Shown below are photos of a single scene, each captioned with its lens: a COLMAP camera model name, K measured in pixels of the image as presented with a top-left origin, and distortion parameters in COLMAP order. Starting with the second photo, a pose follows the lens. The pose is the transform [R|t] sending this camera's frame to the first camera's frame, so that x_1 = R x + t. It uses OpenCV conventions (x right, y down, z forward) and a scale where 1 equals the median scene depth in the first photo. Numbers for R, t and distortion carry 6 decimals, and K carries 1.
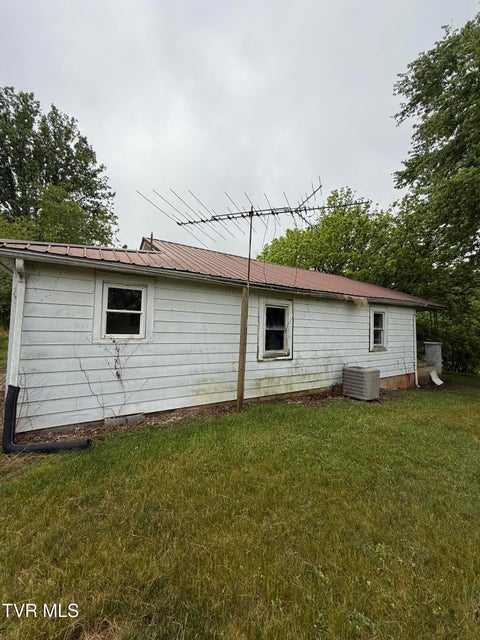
lens RADIAL K [[253.5, 0, 239.0], [0, 253.5, 318.3], [0, 0, 1]] dist [-0.002884, 0.000856]
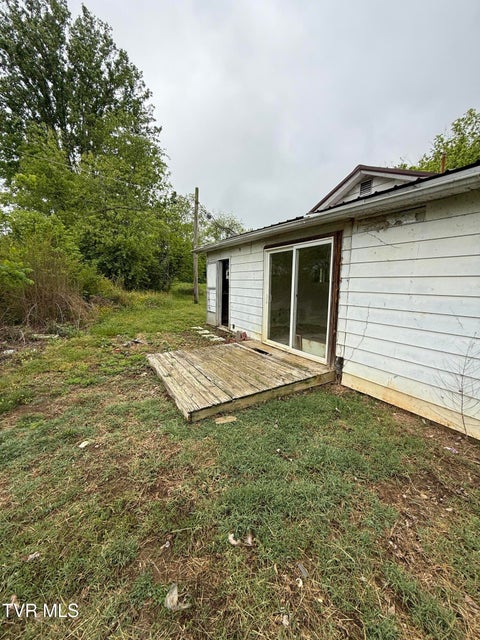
lens RADIAL K [[253.5, 0, 240.4], [0, 253.5, 318.5], [0, 0, 1]] dist [-0.002884, 0.000856]
pose [[0.999752, 0.008744, -0.020470, -2.260325], [-0.004969, 0.984082, 0.177643, -0.073540], [0.021697, -0.177498, 0.983882, 0.443023]]
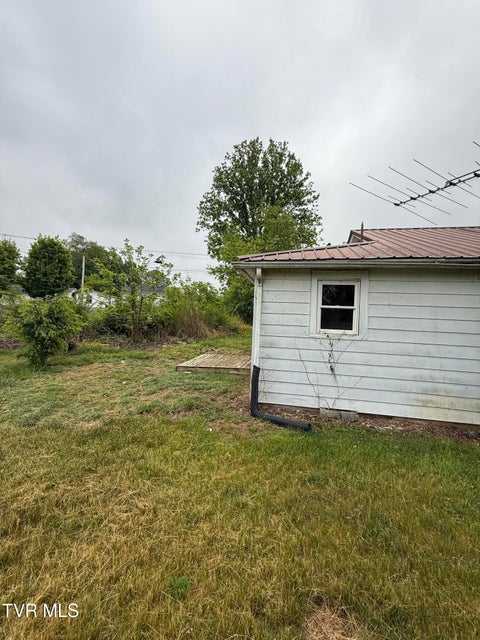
lens RADIAL K [[253.5, 0, 240.0], [0, 253.5, 318.0], [0, 0, 1]] dist [-0.002884, 0.000856]
pose [[0.727870, 0.004204, -0.685703, -0.041662], [0.007096, 0.999881, 0.013664, -0.000276], [0.685679, -0.014811, 0.727754, -0.004969]]
